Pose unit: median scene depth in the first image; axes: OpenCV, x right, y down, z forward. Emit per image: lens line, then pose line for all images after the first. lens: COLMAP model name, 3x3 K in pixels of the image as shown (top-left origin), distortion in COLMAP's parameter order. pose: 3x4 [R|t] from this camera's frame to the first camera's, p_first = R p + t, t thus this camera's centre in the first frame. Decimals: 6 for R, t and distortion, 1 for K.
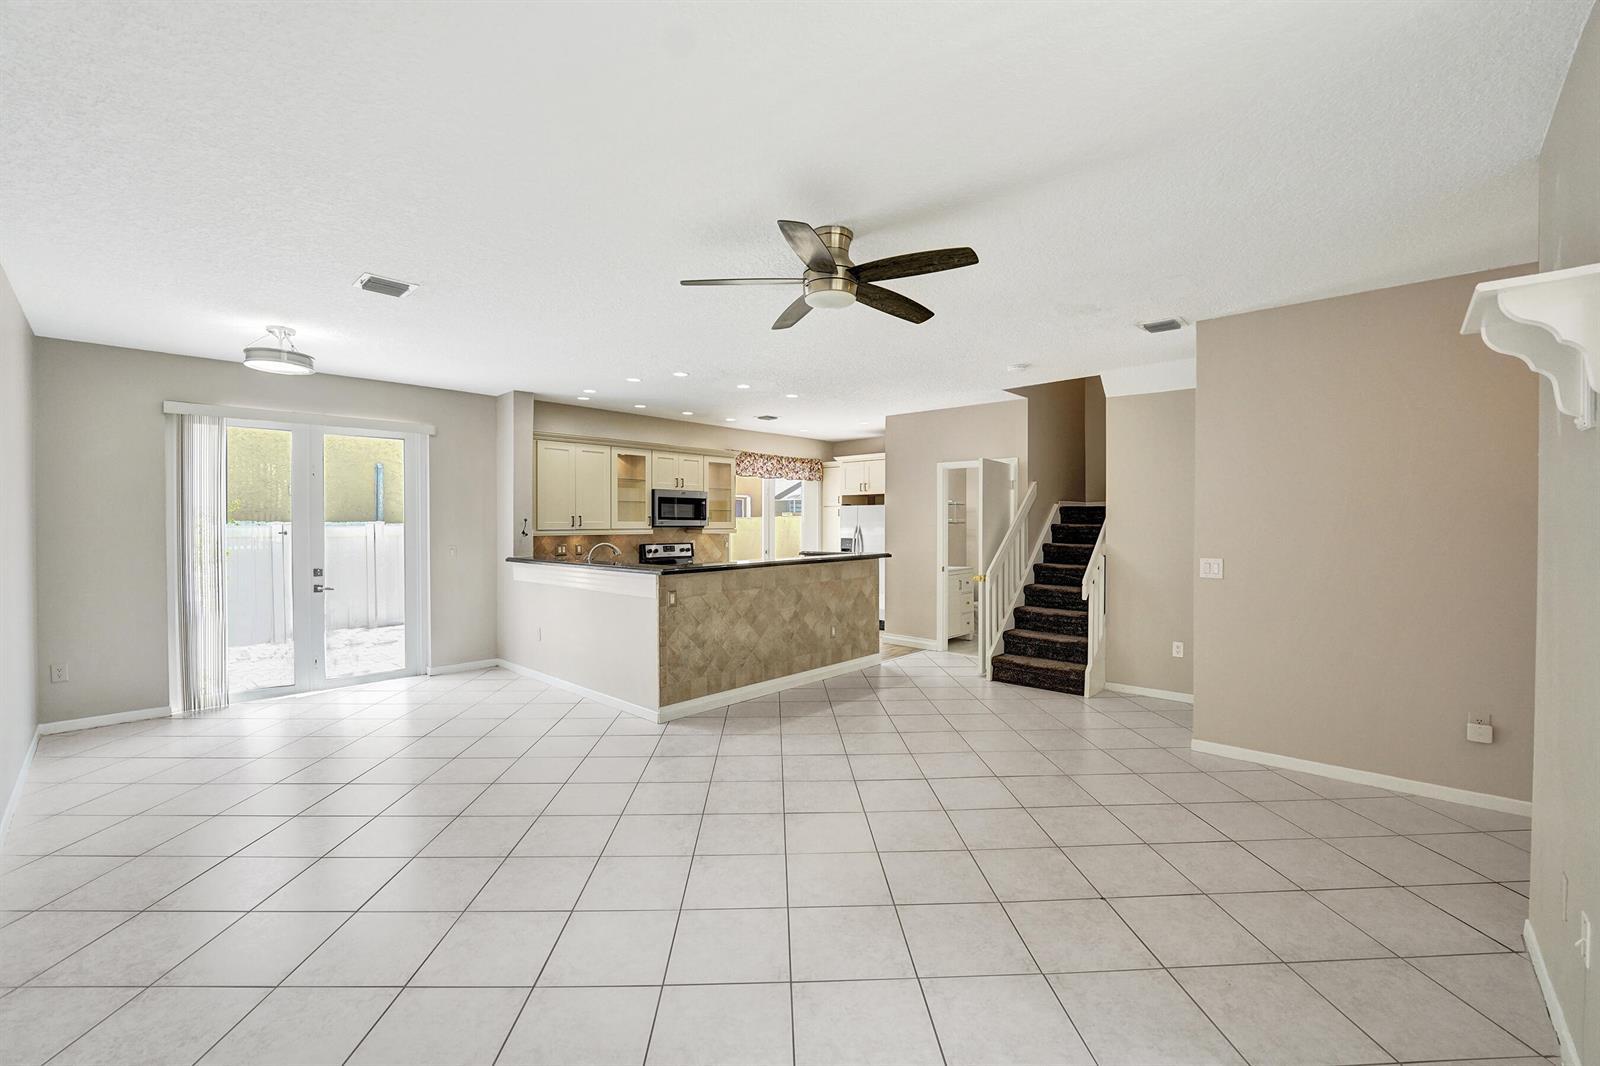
lens RADIAL K [[656.5, 0, 800.0], [0, 656.5, 529.0], [0, 0, 1]] dist [-0.029778, 0.005662]
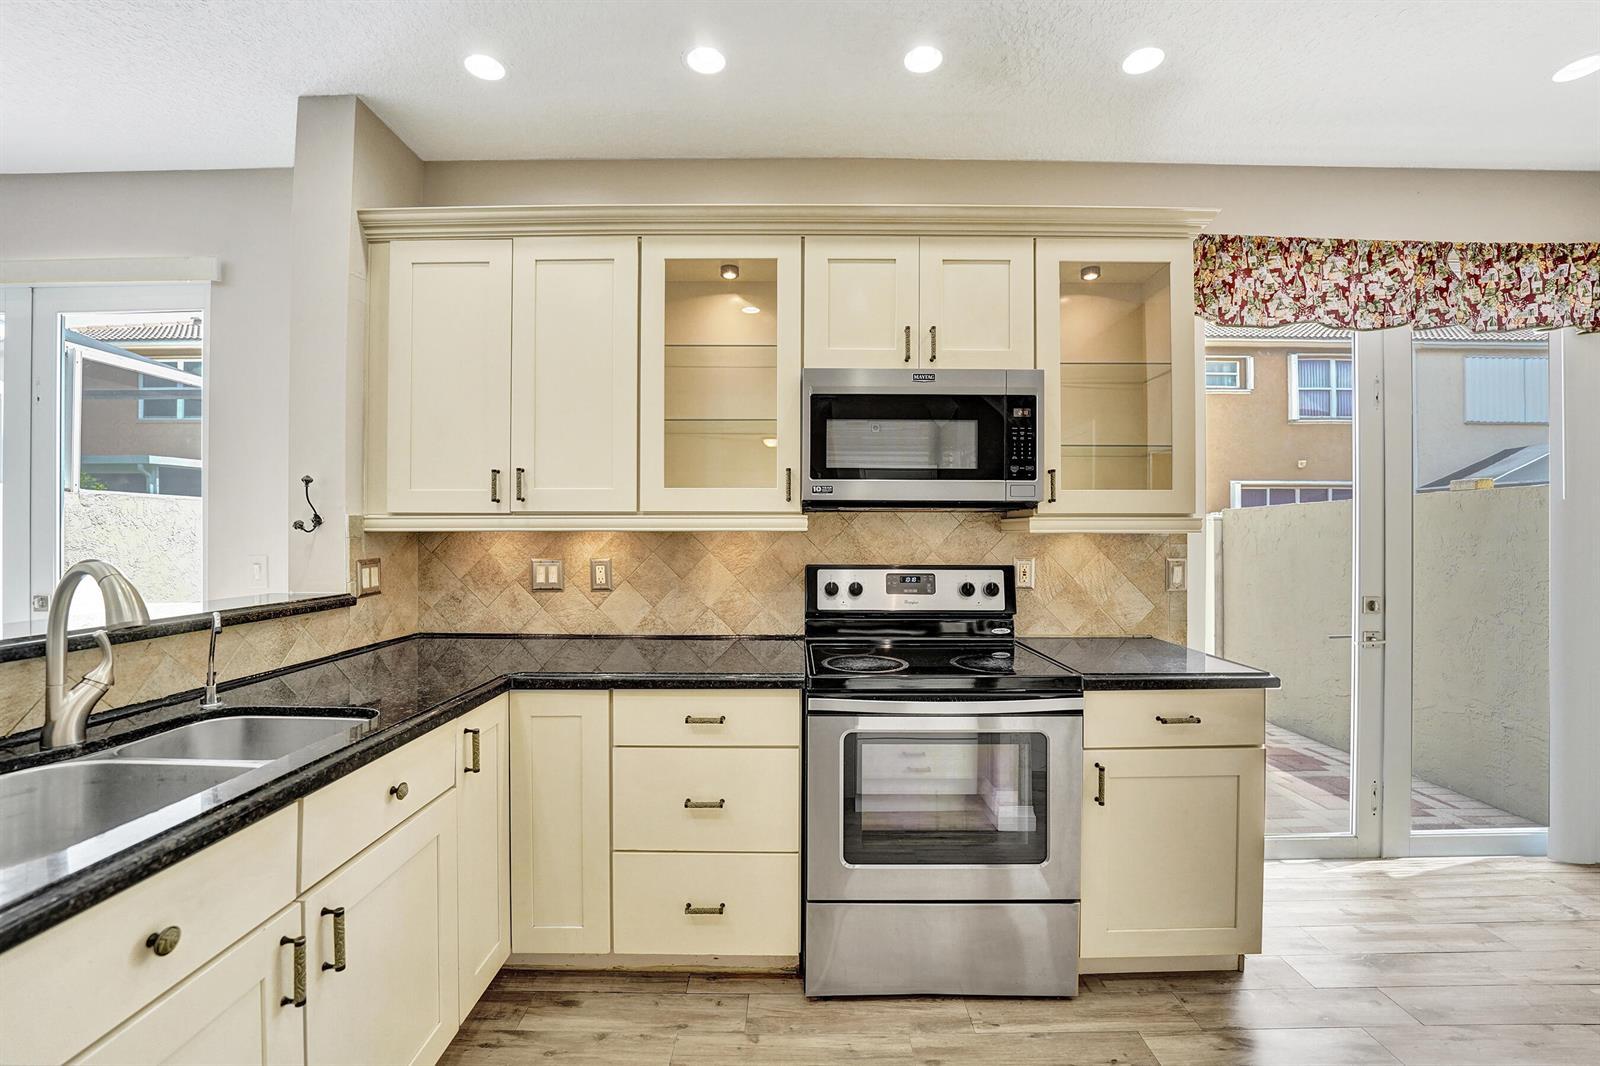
lens RADIAL K [[656.5, 0, 800.0], [0, 656.5, 529.0], [0, 0, 1]] dist [-0.029778, 0.005662]
pose [[0.677679, -0.001381, -0.735356, -0.020575], [-0.007761, 0.999929, -0.009030, 0.010207], [0.735317, 0.011826, 0.677621, 0.889939]]
